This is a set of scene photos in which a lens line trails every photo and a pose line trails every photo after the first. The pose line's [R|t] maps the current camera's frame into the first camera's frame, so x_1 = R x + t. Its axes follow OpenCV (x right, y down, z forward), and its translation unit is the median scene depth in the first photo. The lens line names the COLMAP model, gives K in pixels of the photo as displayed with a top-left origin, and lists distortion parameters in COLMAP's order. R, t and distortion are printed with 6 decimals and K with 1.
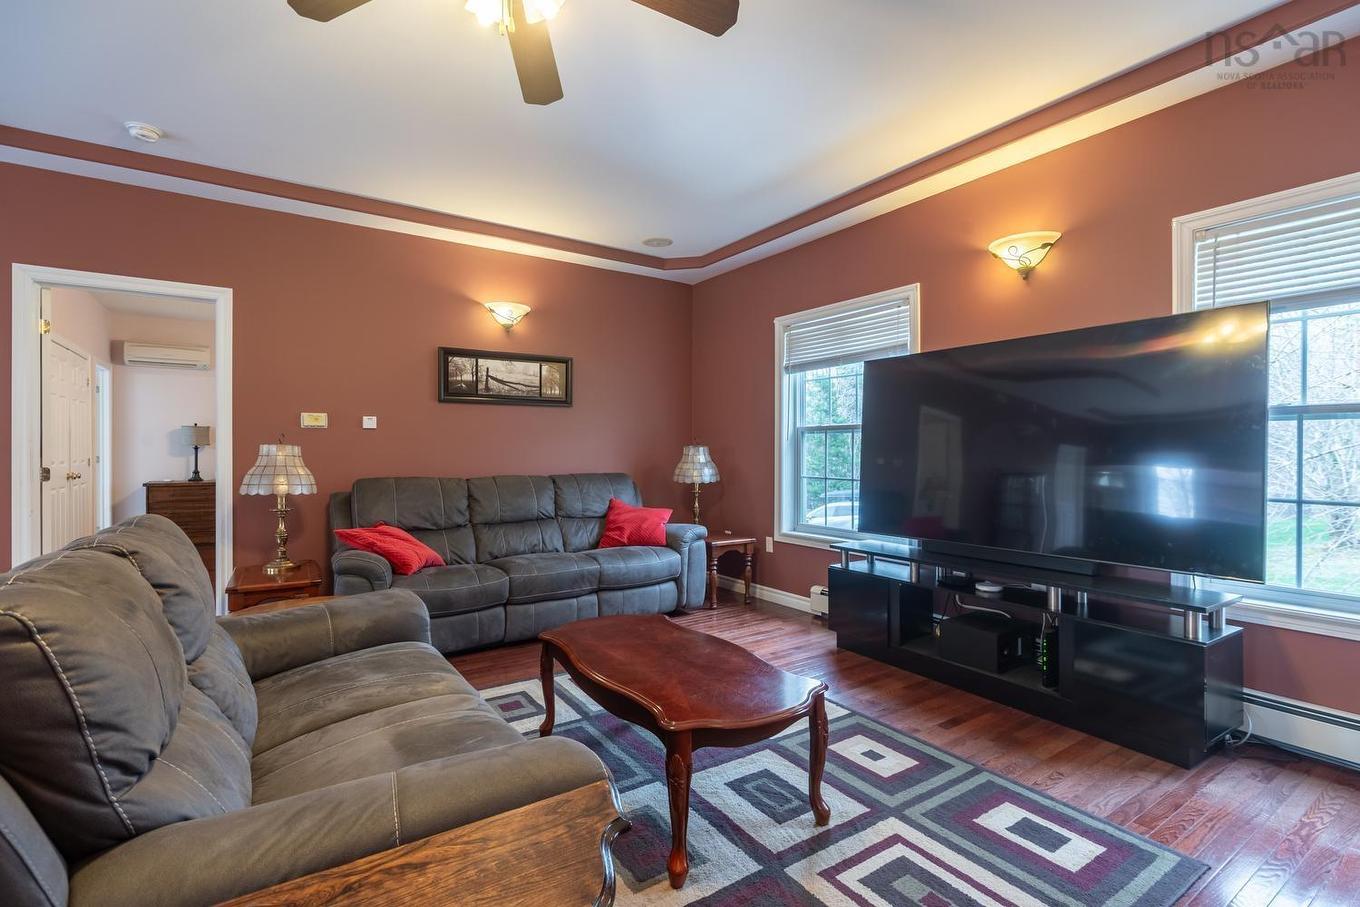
lens RADIAL K [[630.8, 0, 665.4], [0, 630.8, 449.4], [0, 0, 1]] dist [-0.004203, 0.000026]
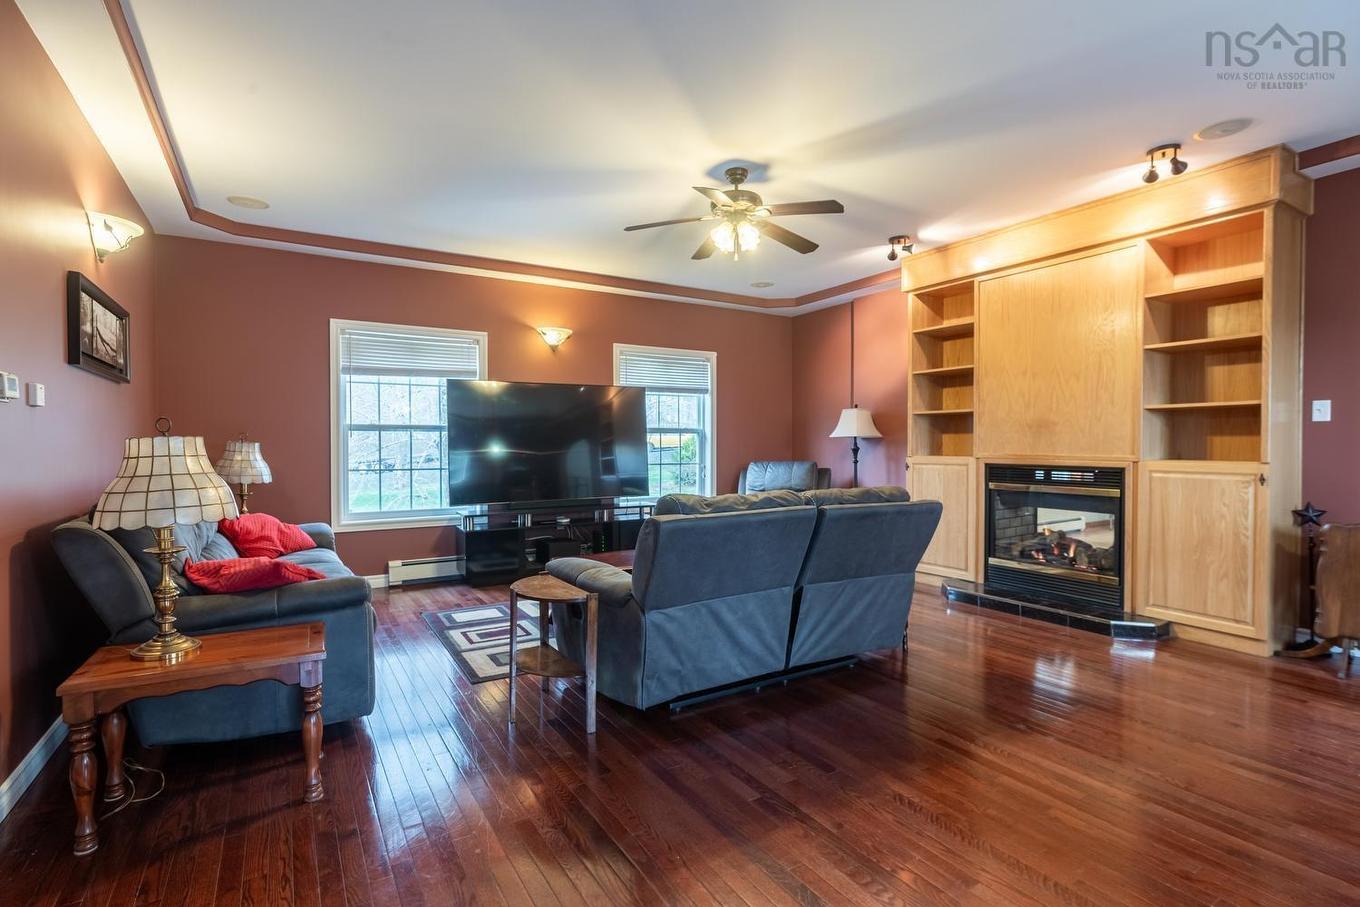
lens RADIAL K [[646.1, 0, 687.9], [0, 646.1, 460.9], [0, 0, 1]] dist [-0.006536, -0.000375]
pose [[0.021406, -0.025202, 0.999453, -1.038399], [0.002338, 0.999681, 0.025158, 0.000975], [-0.999768, 0.001798, 0.021458, 0.458503]]
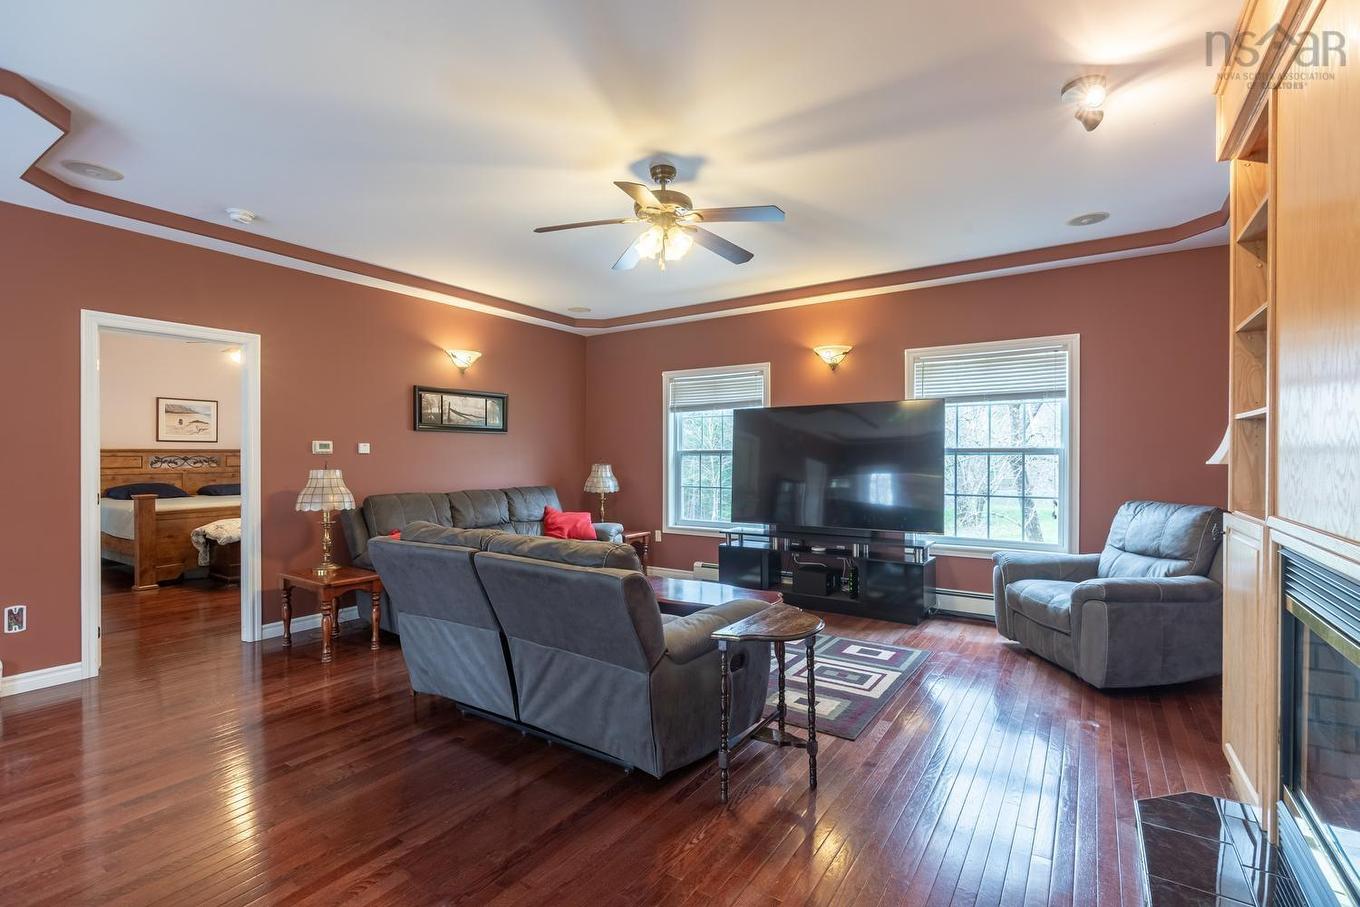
lens RADIAL K [[632.2, 0, 679.3], [0, 632.2, 456.1], [0, 0, 1]] dist [-0.008570, -0.000628]
pose [[0.919306, -0.001799, 0.393539, -0.400153], [0.001622, 0.999998, 0.000781, -0.028714], [-0.393540, -0.000080, 0.919307, -0.341981]]
